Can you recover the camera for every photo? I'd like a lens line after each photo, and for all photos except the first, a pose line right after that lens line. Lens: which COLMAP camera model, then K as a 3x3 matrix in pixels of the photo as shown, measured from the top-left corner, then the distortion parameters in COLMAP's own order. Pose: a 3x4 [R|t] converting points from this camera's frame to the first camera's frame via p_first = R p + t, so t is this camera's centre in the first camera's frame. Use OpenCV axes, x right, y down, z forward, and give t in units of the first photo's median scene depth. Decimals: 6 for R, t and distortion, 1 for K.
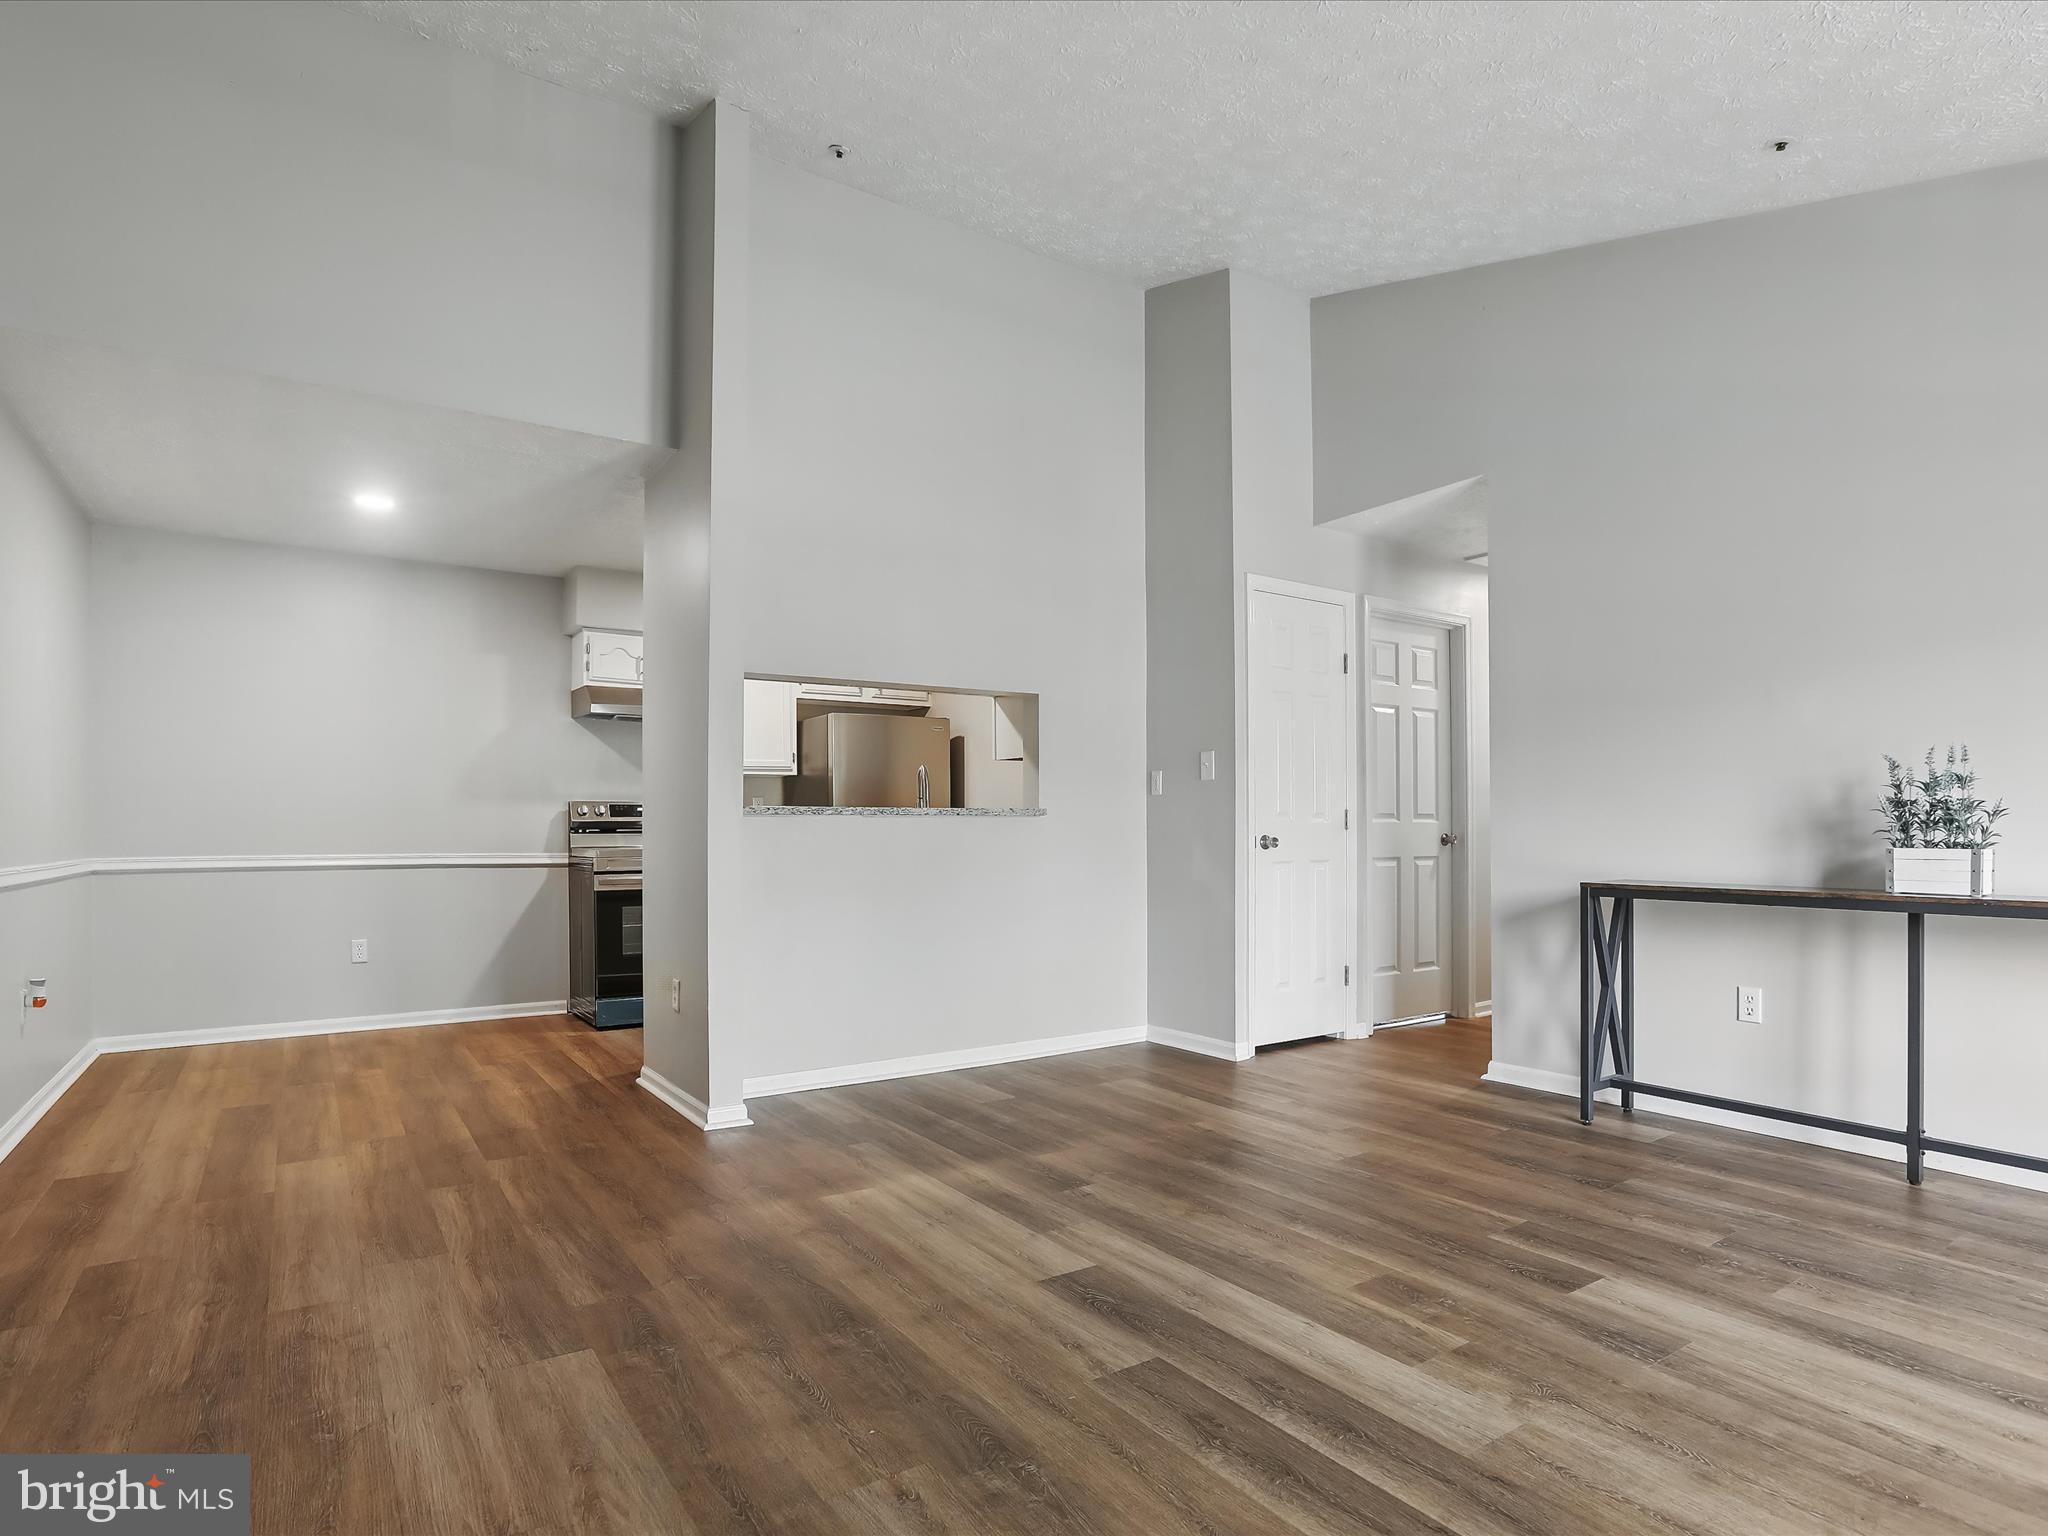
lens RADIAL K [[1088.1, 0, 1016.1], [0, 1088.1, 818.6], [0, 0, 1]] dist [-0.048414, 0.020439]
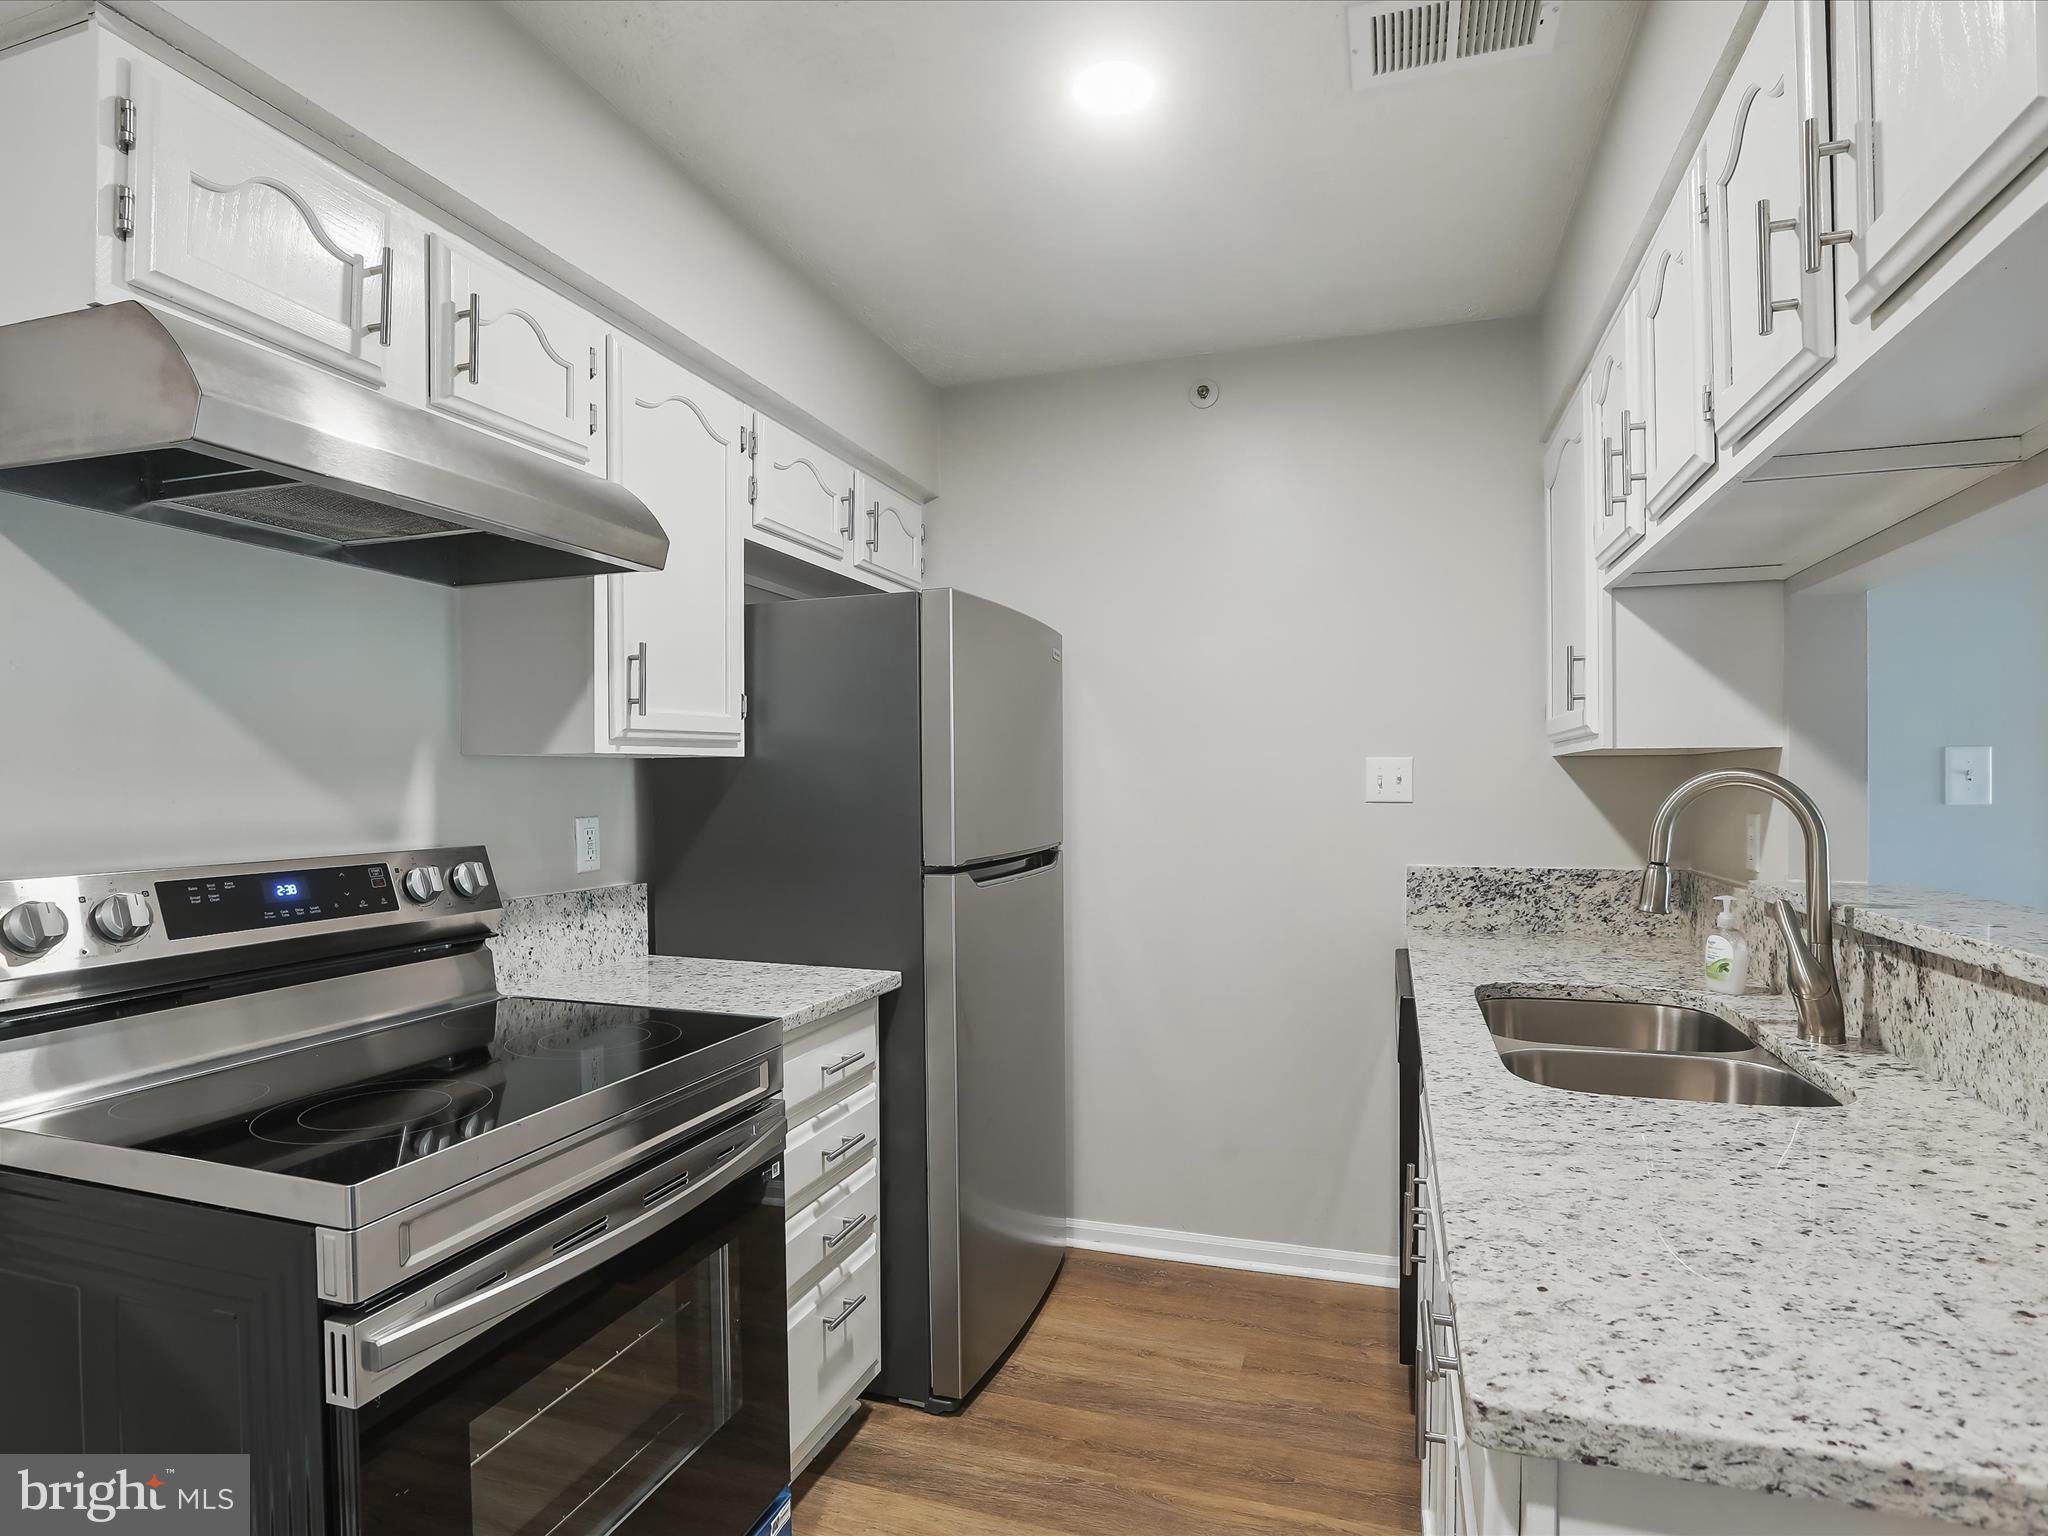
lens RADIAL K [[1082.7, 0, 1019.3], [0, 1082.7, 789.8], [0, 0, 1]] dist [-0.048940, 0.018816]
pose [[0.791652, -0.002980, 0.610964, -0.665412], [-0.003969, 0.999942, 0.010020, -0.064412], [-0.610959, -0.010357, 0.791595, 1.287783]]
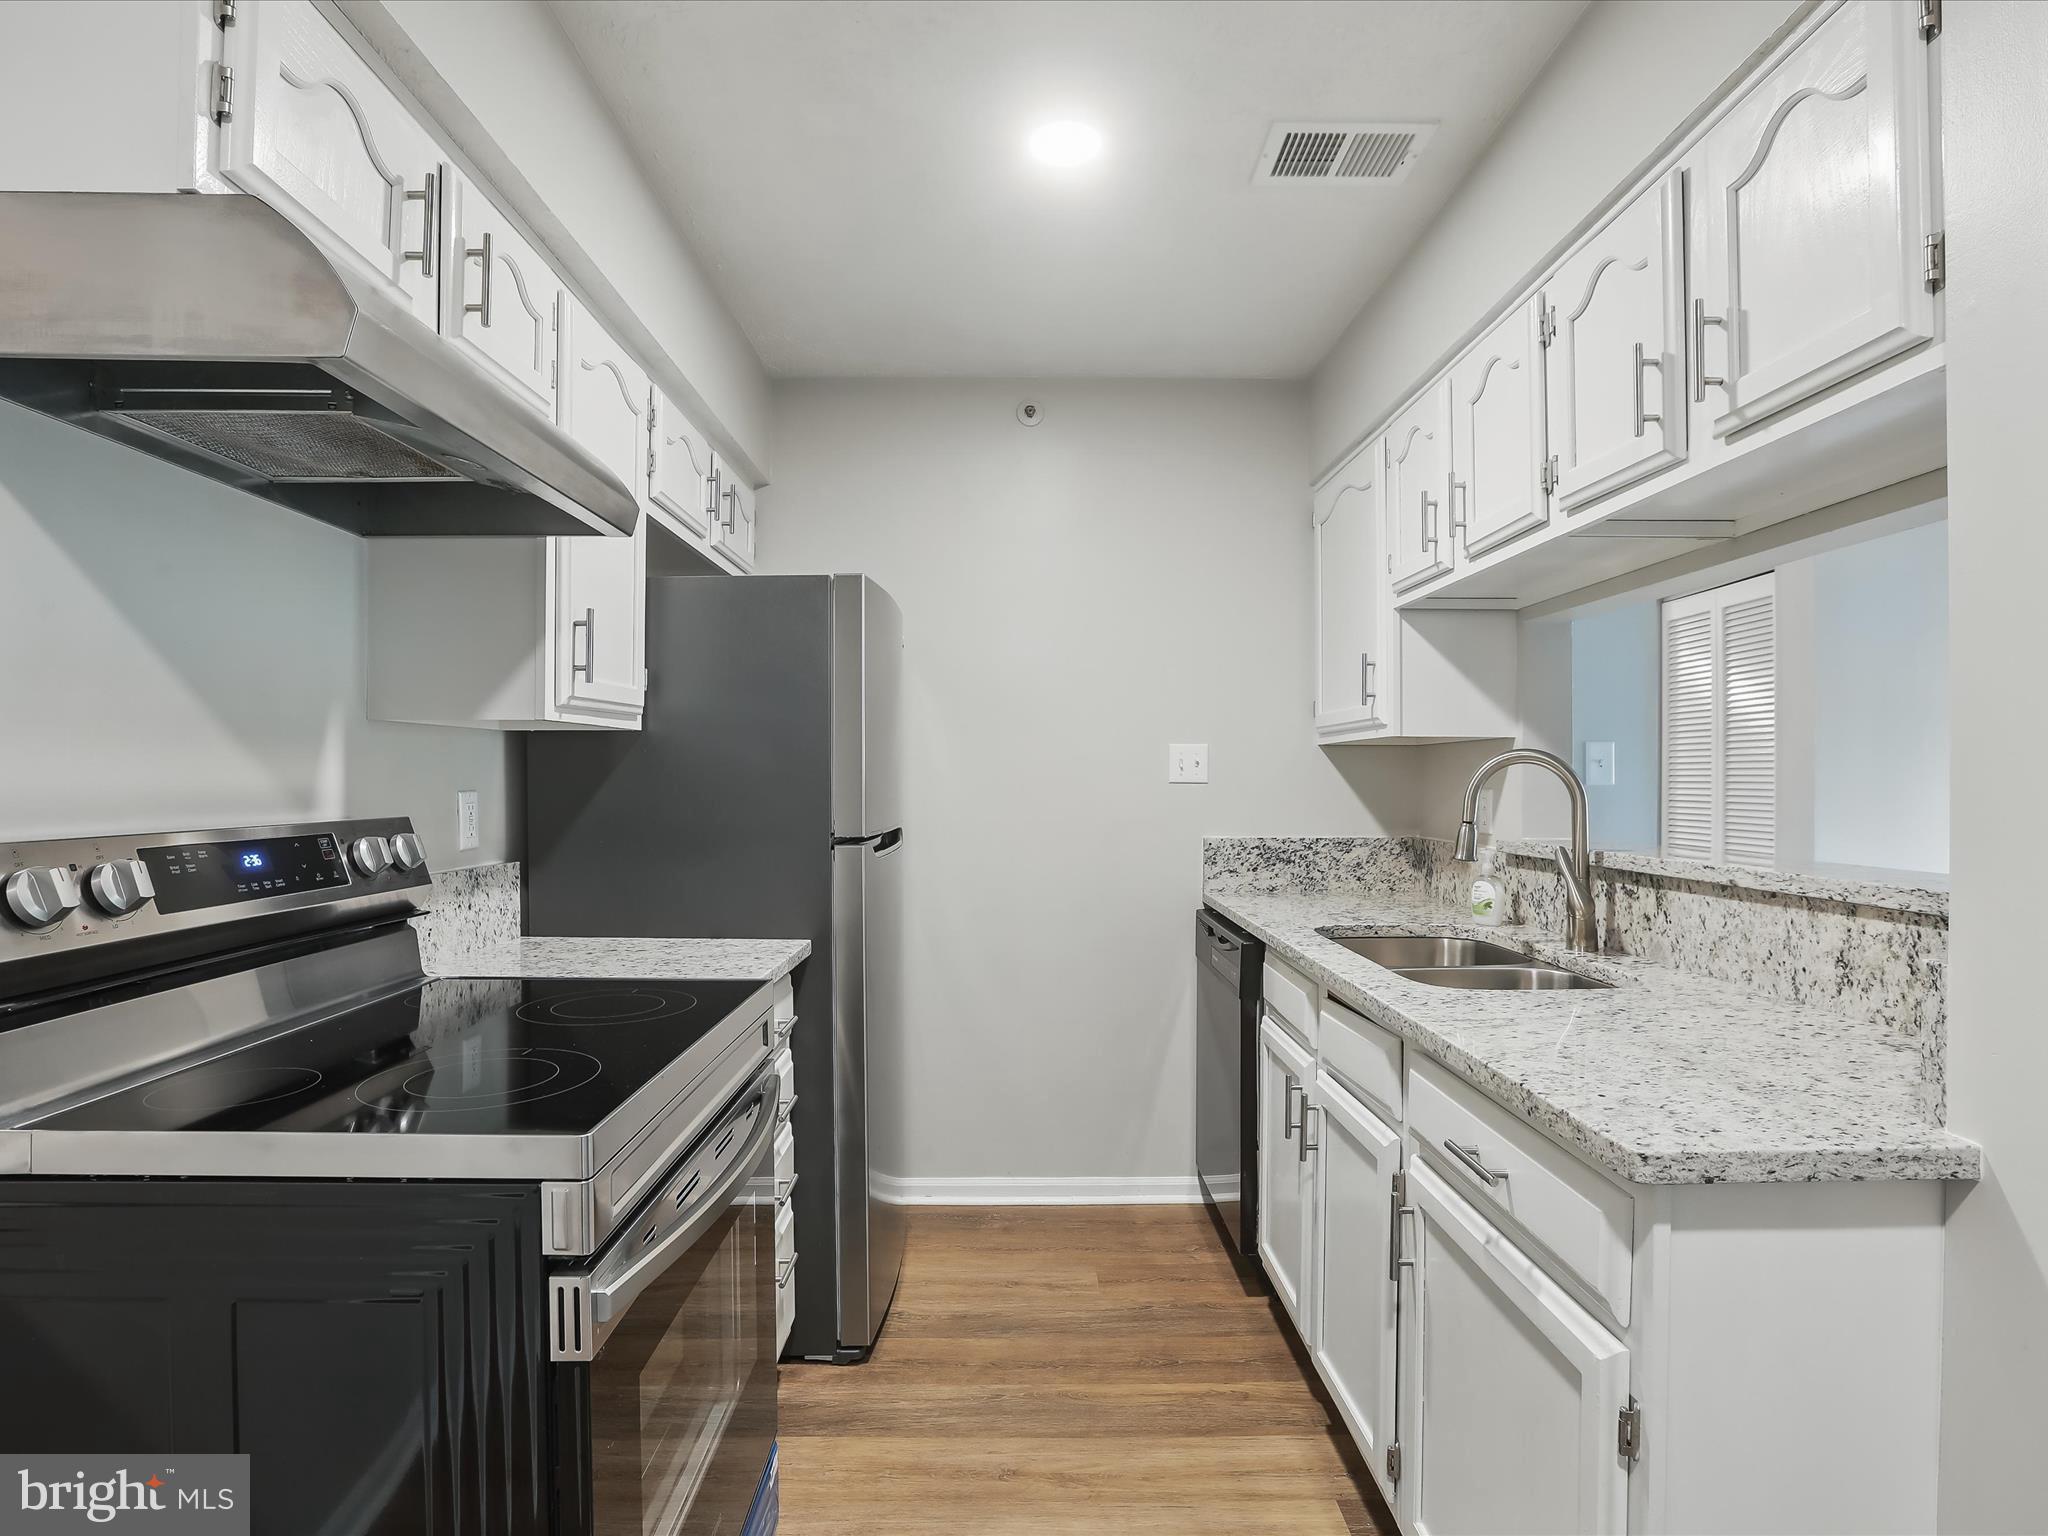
lens RADIAL K [[1062.5, 0, 1018.4], [0, 1062.5, 777.2], [0, 0, 1]] dist [-0.051138, 0.021293]
pose [[0.550650, 0.007043, 0.834706, -0.805230], [-0.010401, 0.999945, -0.001575, -0.050181], [-0.834671, -0.007815, 0.550693, 1.374012]]
